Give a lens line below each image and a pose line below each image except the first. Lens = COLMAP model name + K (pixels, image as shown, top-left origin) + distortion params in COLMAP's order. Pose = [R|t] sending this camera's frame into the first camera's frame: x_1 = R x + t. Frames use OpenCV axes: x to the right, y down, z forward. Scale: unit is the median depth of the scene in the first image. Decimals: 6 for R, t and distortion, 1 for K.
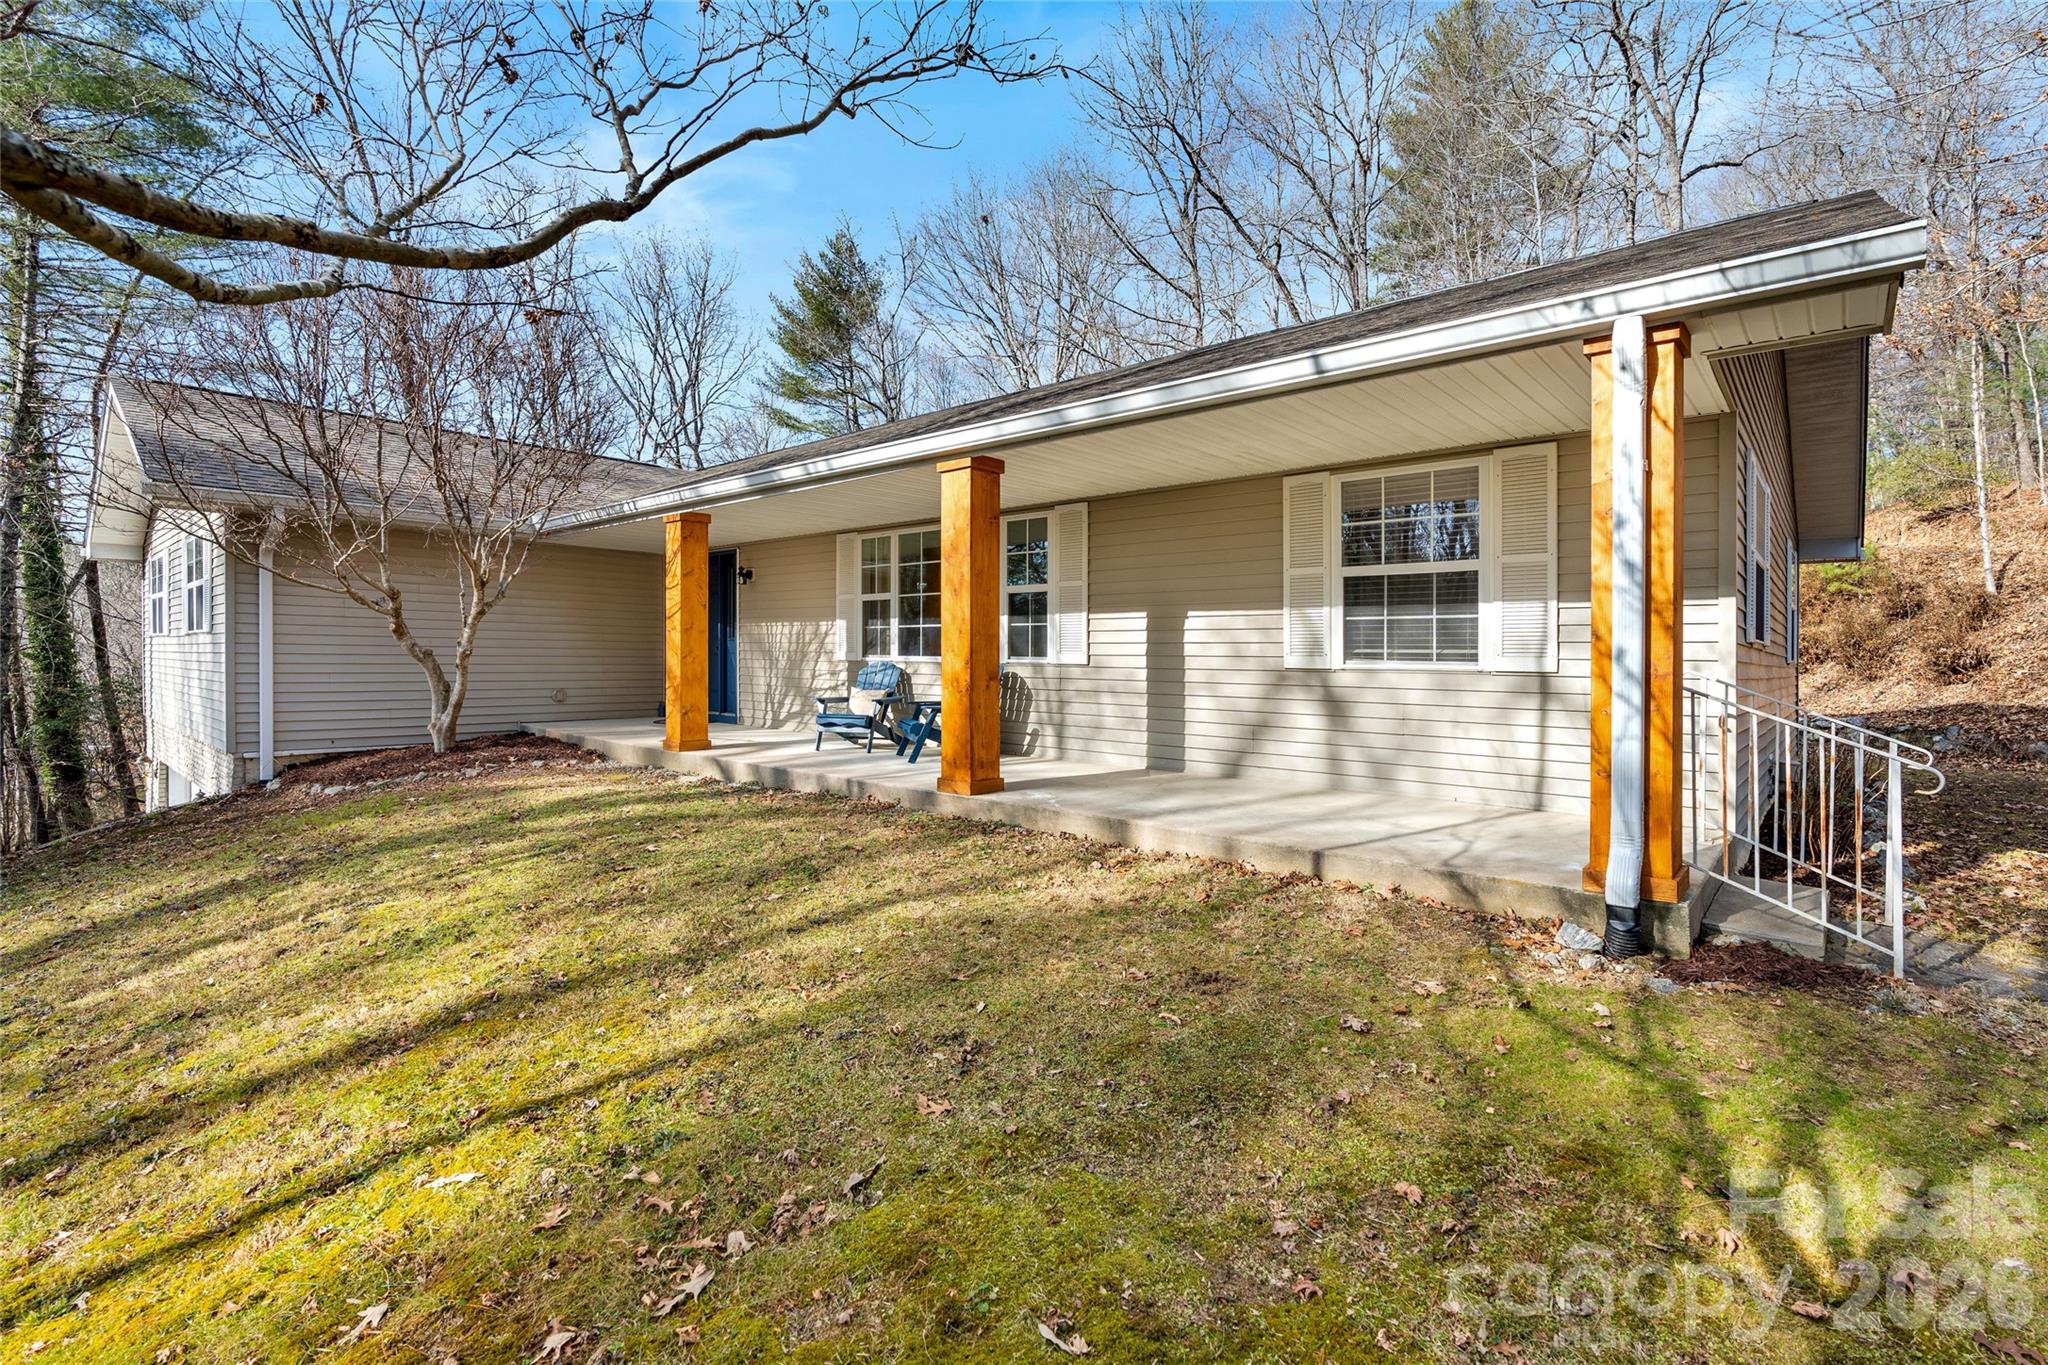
lens RADIAL K [[930.1, 0, 1021.1], [0, 930.1, 670.6], [0, 0, 1]] dist [-0.012332, -0.000159]
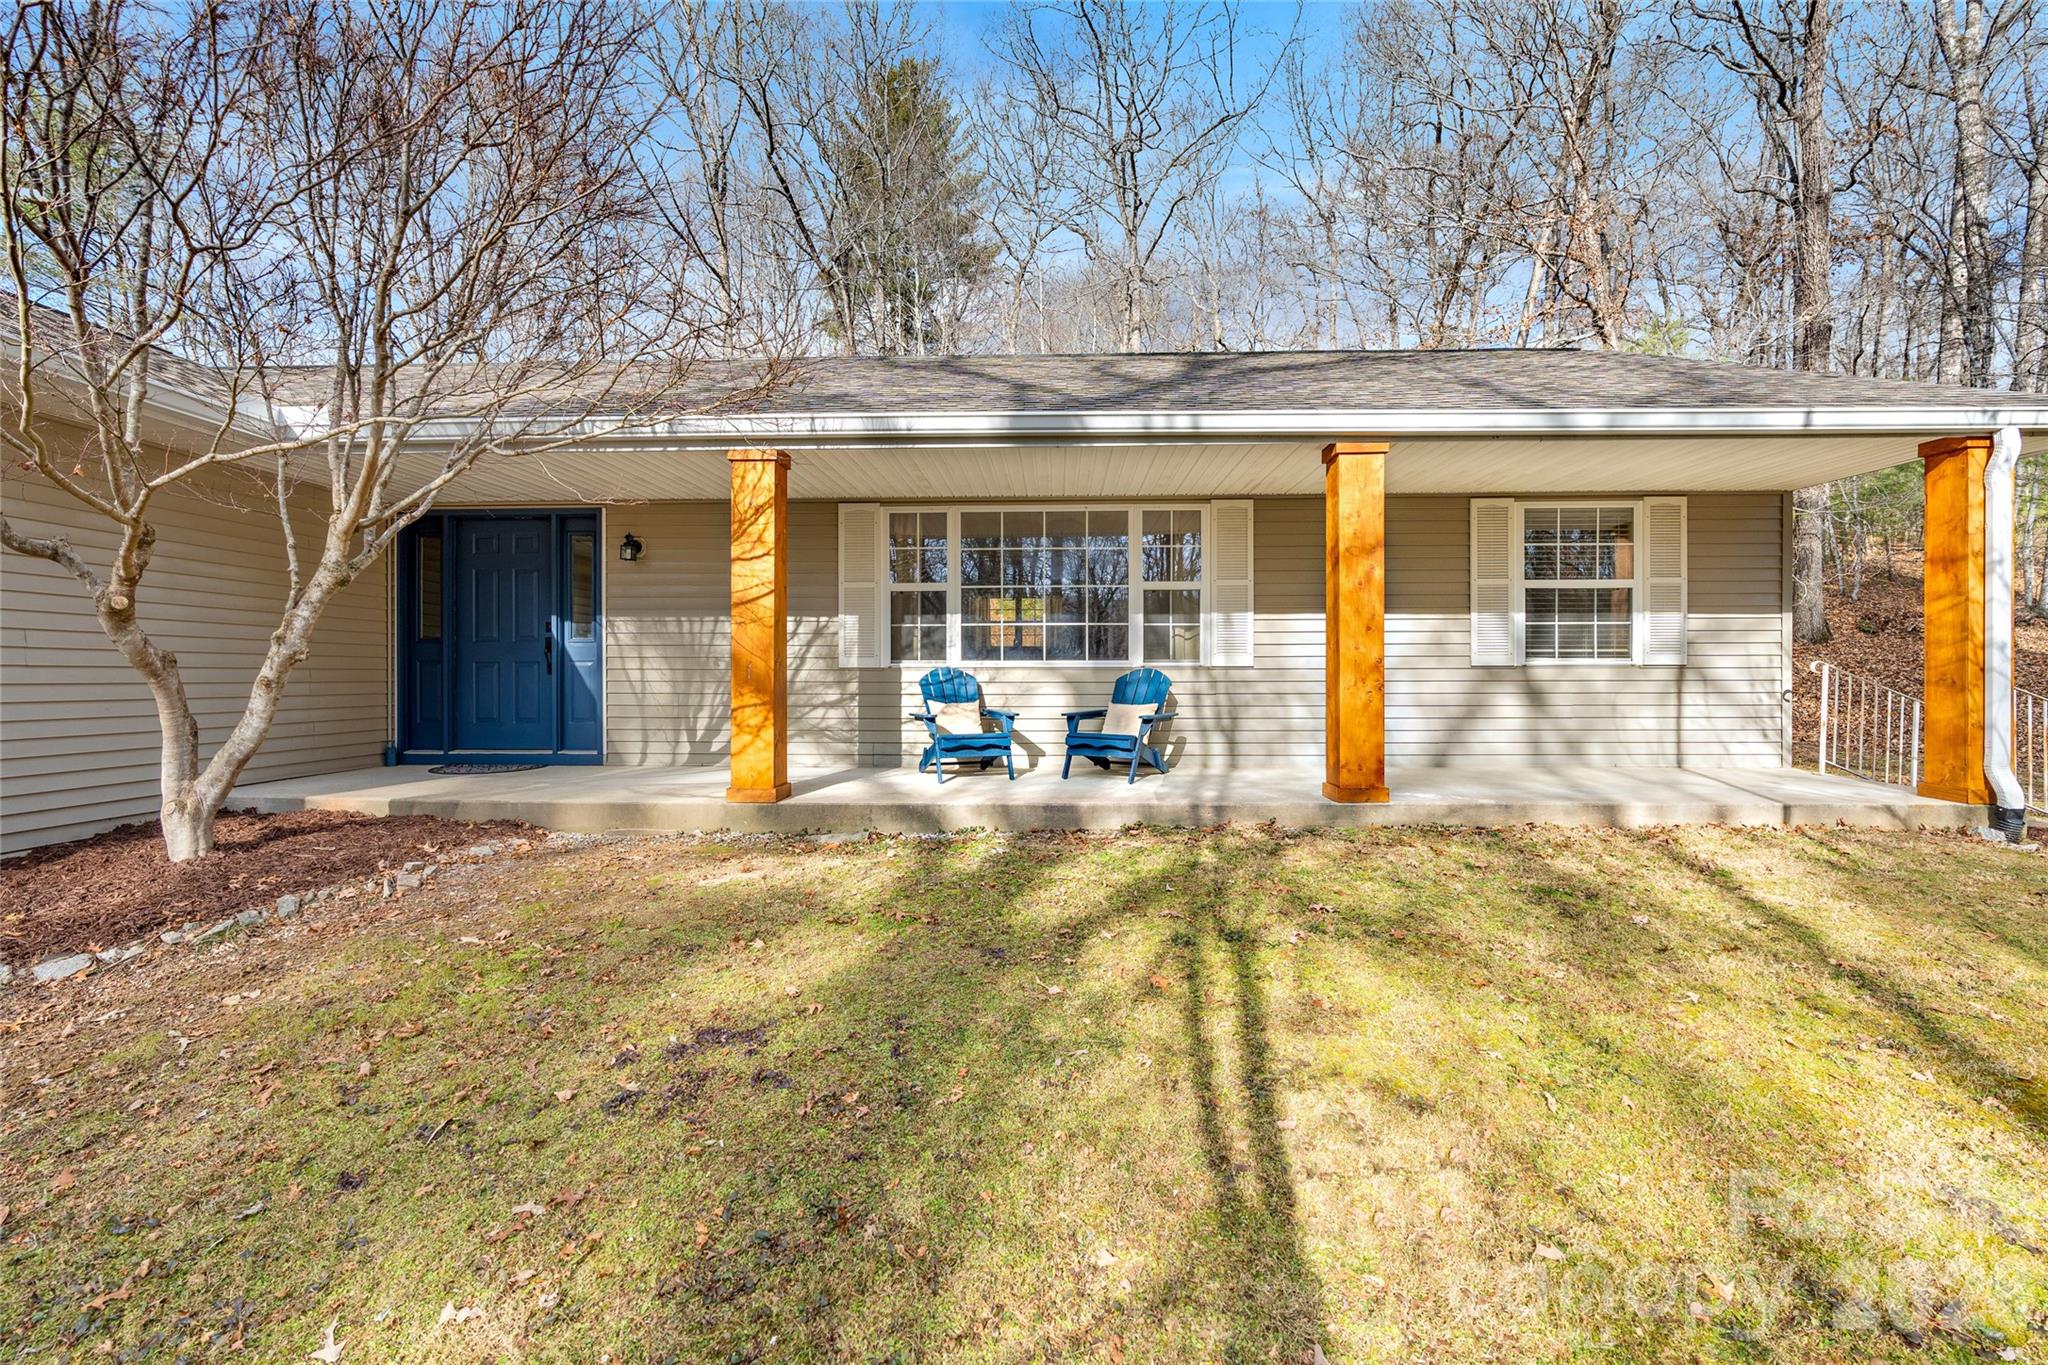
lens RADIAL K [[930.1, 0, 1021.4], [0, 930.1, 678.5], [0, 0, 1]] dist [-0.012332, -0.000159]
pose [[0.767411, -0.016813, 0.640936, -0.853030], [0.020785, 0.999783, 0.001339, -0.000337], [-0.640819, 0.012295, 0.767594, 0.472329]]
